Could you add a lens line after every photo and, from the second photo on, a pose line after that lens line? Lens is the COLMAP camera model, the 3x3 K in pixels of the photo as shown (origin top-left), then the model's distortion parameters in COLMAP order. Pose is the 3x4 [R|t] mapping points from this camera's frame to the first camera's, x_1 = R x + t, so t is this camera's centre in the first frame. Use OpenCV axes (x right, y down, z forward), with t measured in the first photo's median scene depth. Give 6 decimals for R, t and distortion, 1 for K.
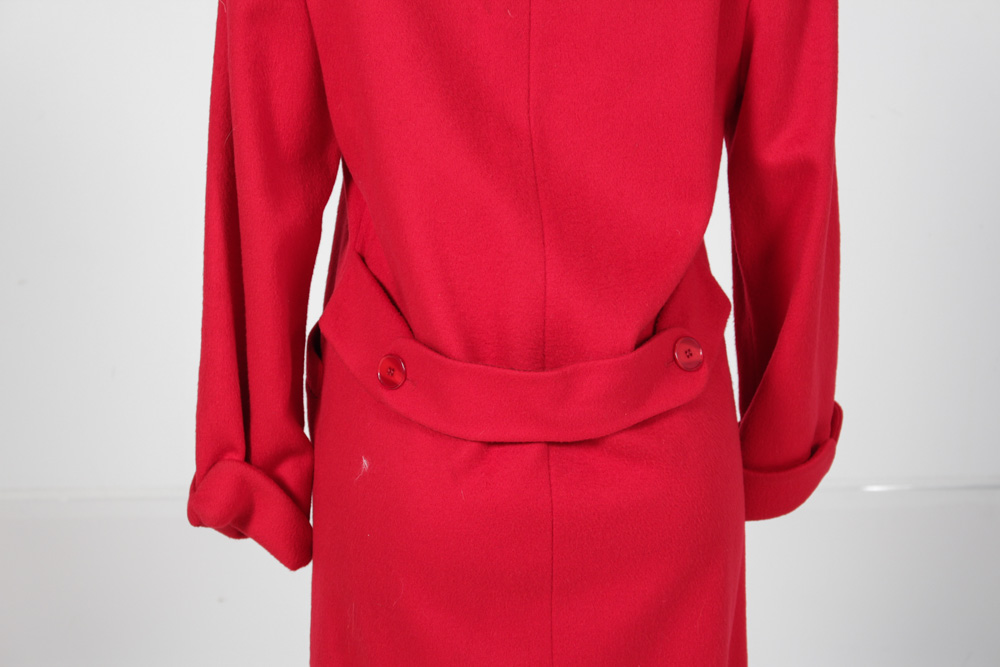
lens RADIAL K [[2345.2, 0, 503.1], [0, 2345.2, 333.6], [0, 0, 1]] dist [0.008769, 0.000000]
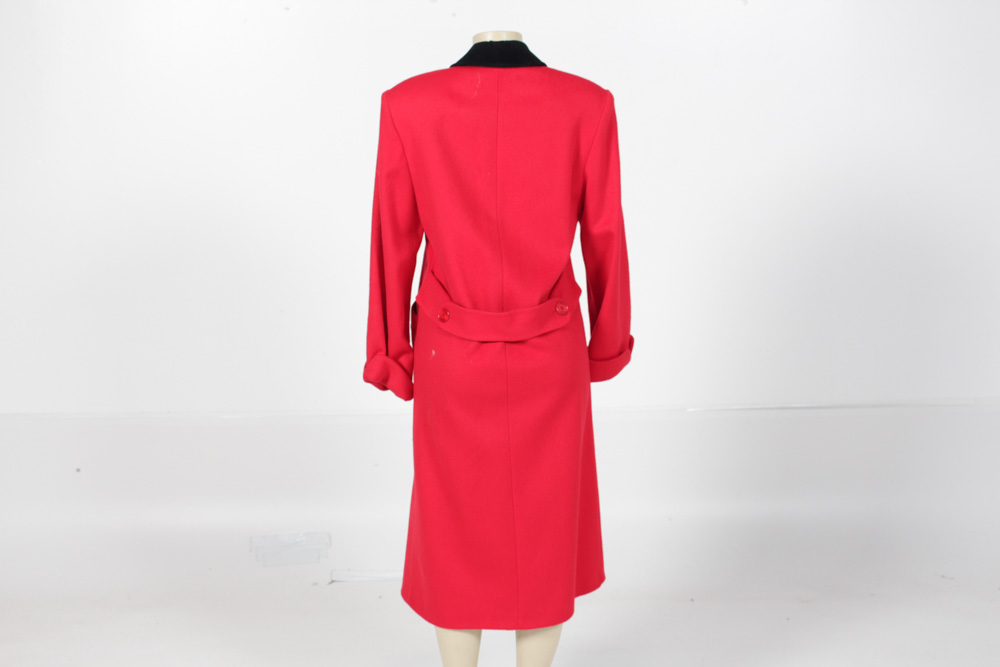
lens RADIAL K [[1451.4, 0, 495.9], [0, 1451.4, 330.6], [0, 0, 1]] dist [-0.060713, 0.000000]
pose [[0.999267, -0.006800, -0.037684, 0.066370], [0.005012, 0.998867, -0.047329, 0.105169], [0.037963, 0.047105, 0.998168, -0.548603]]
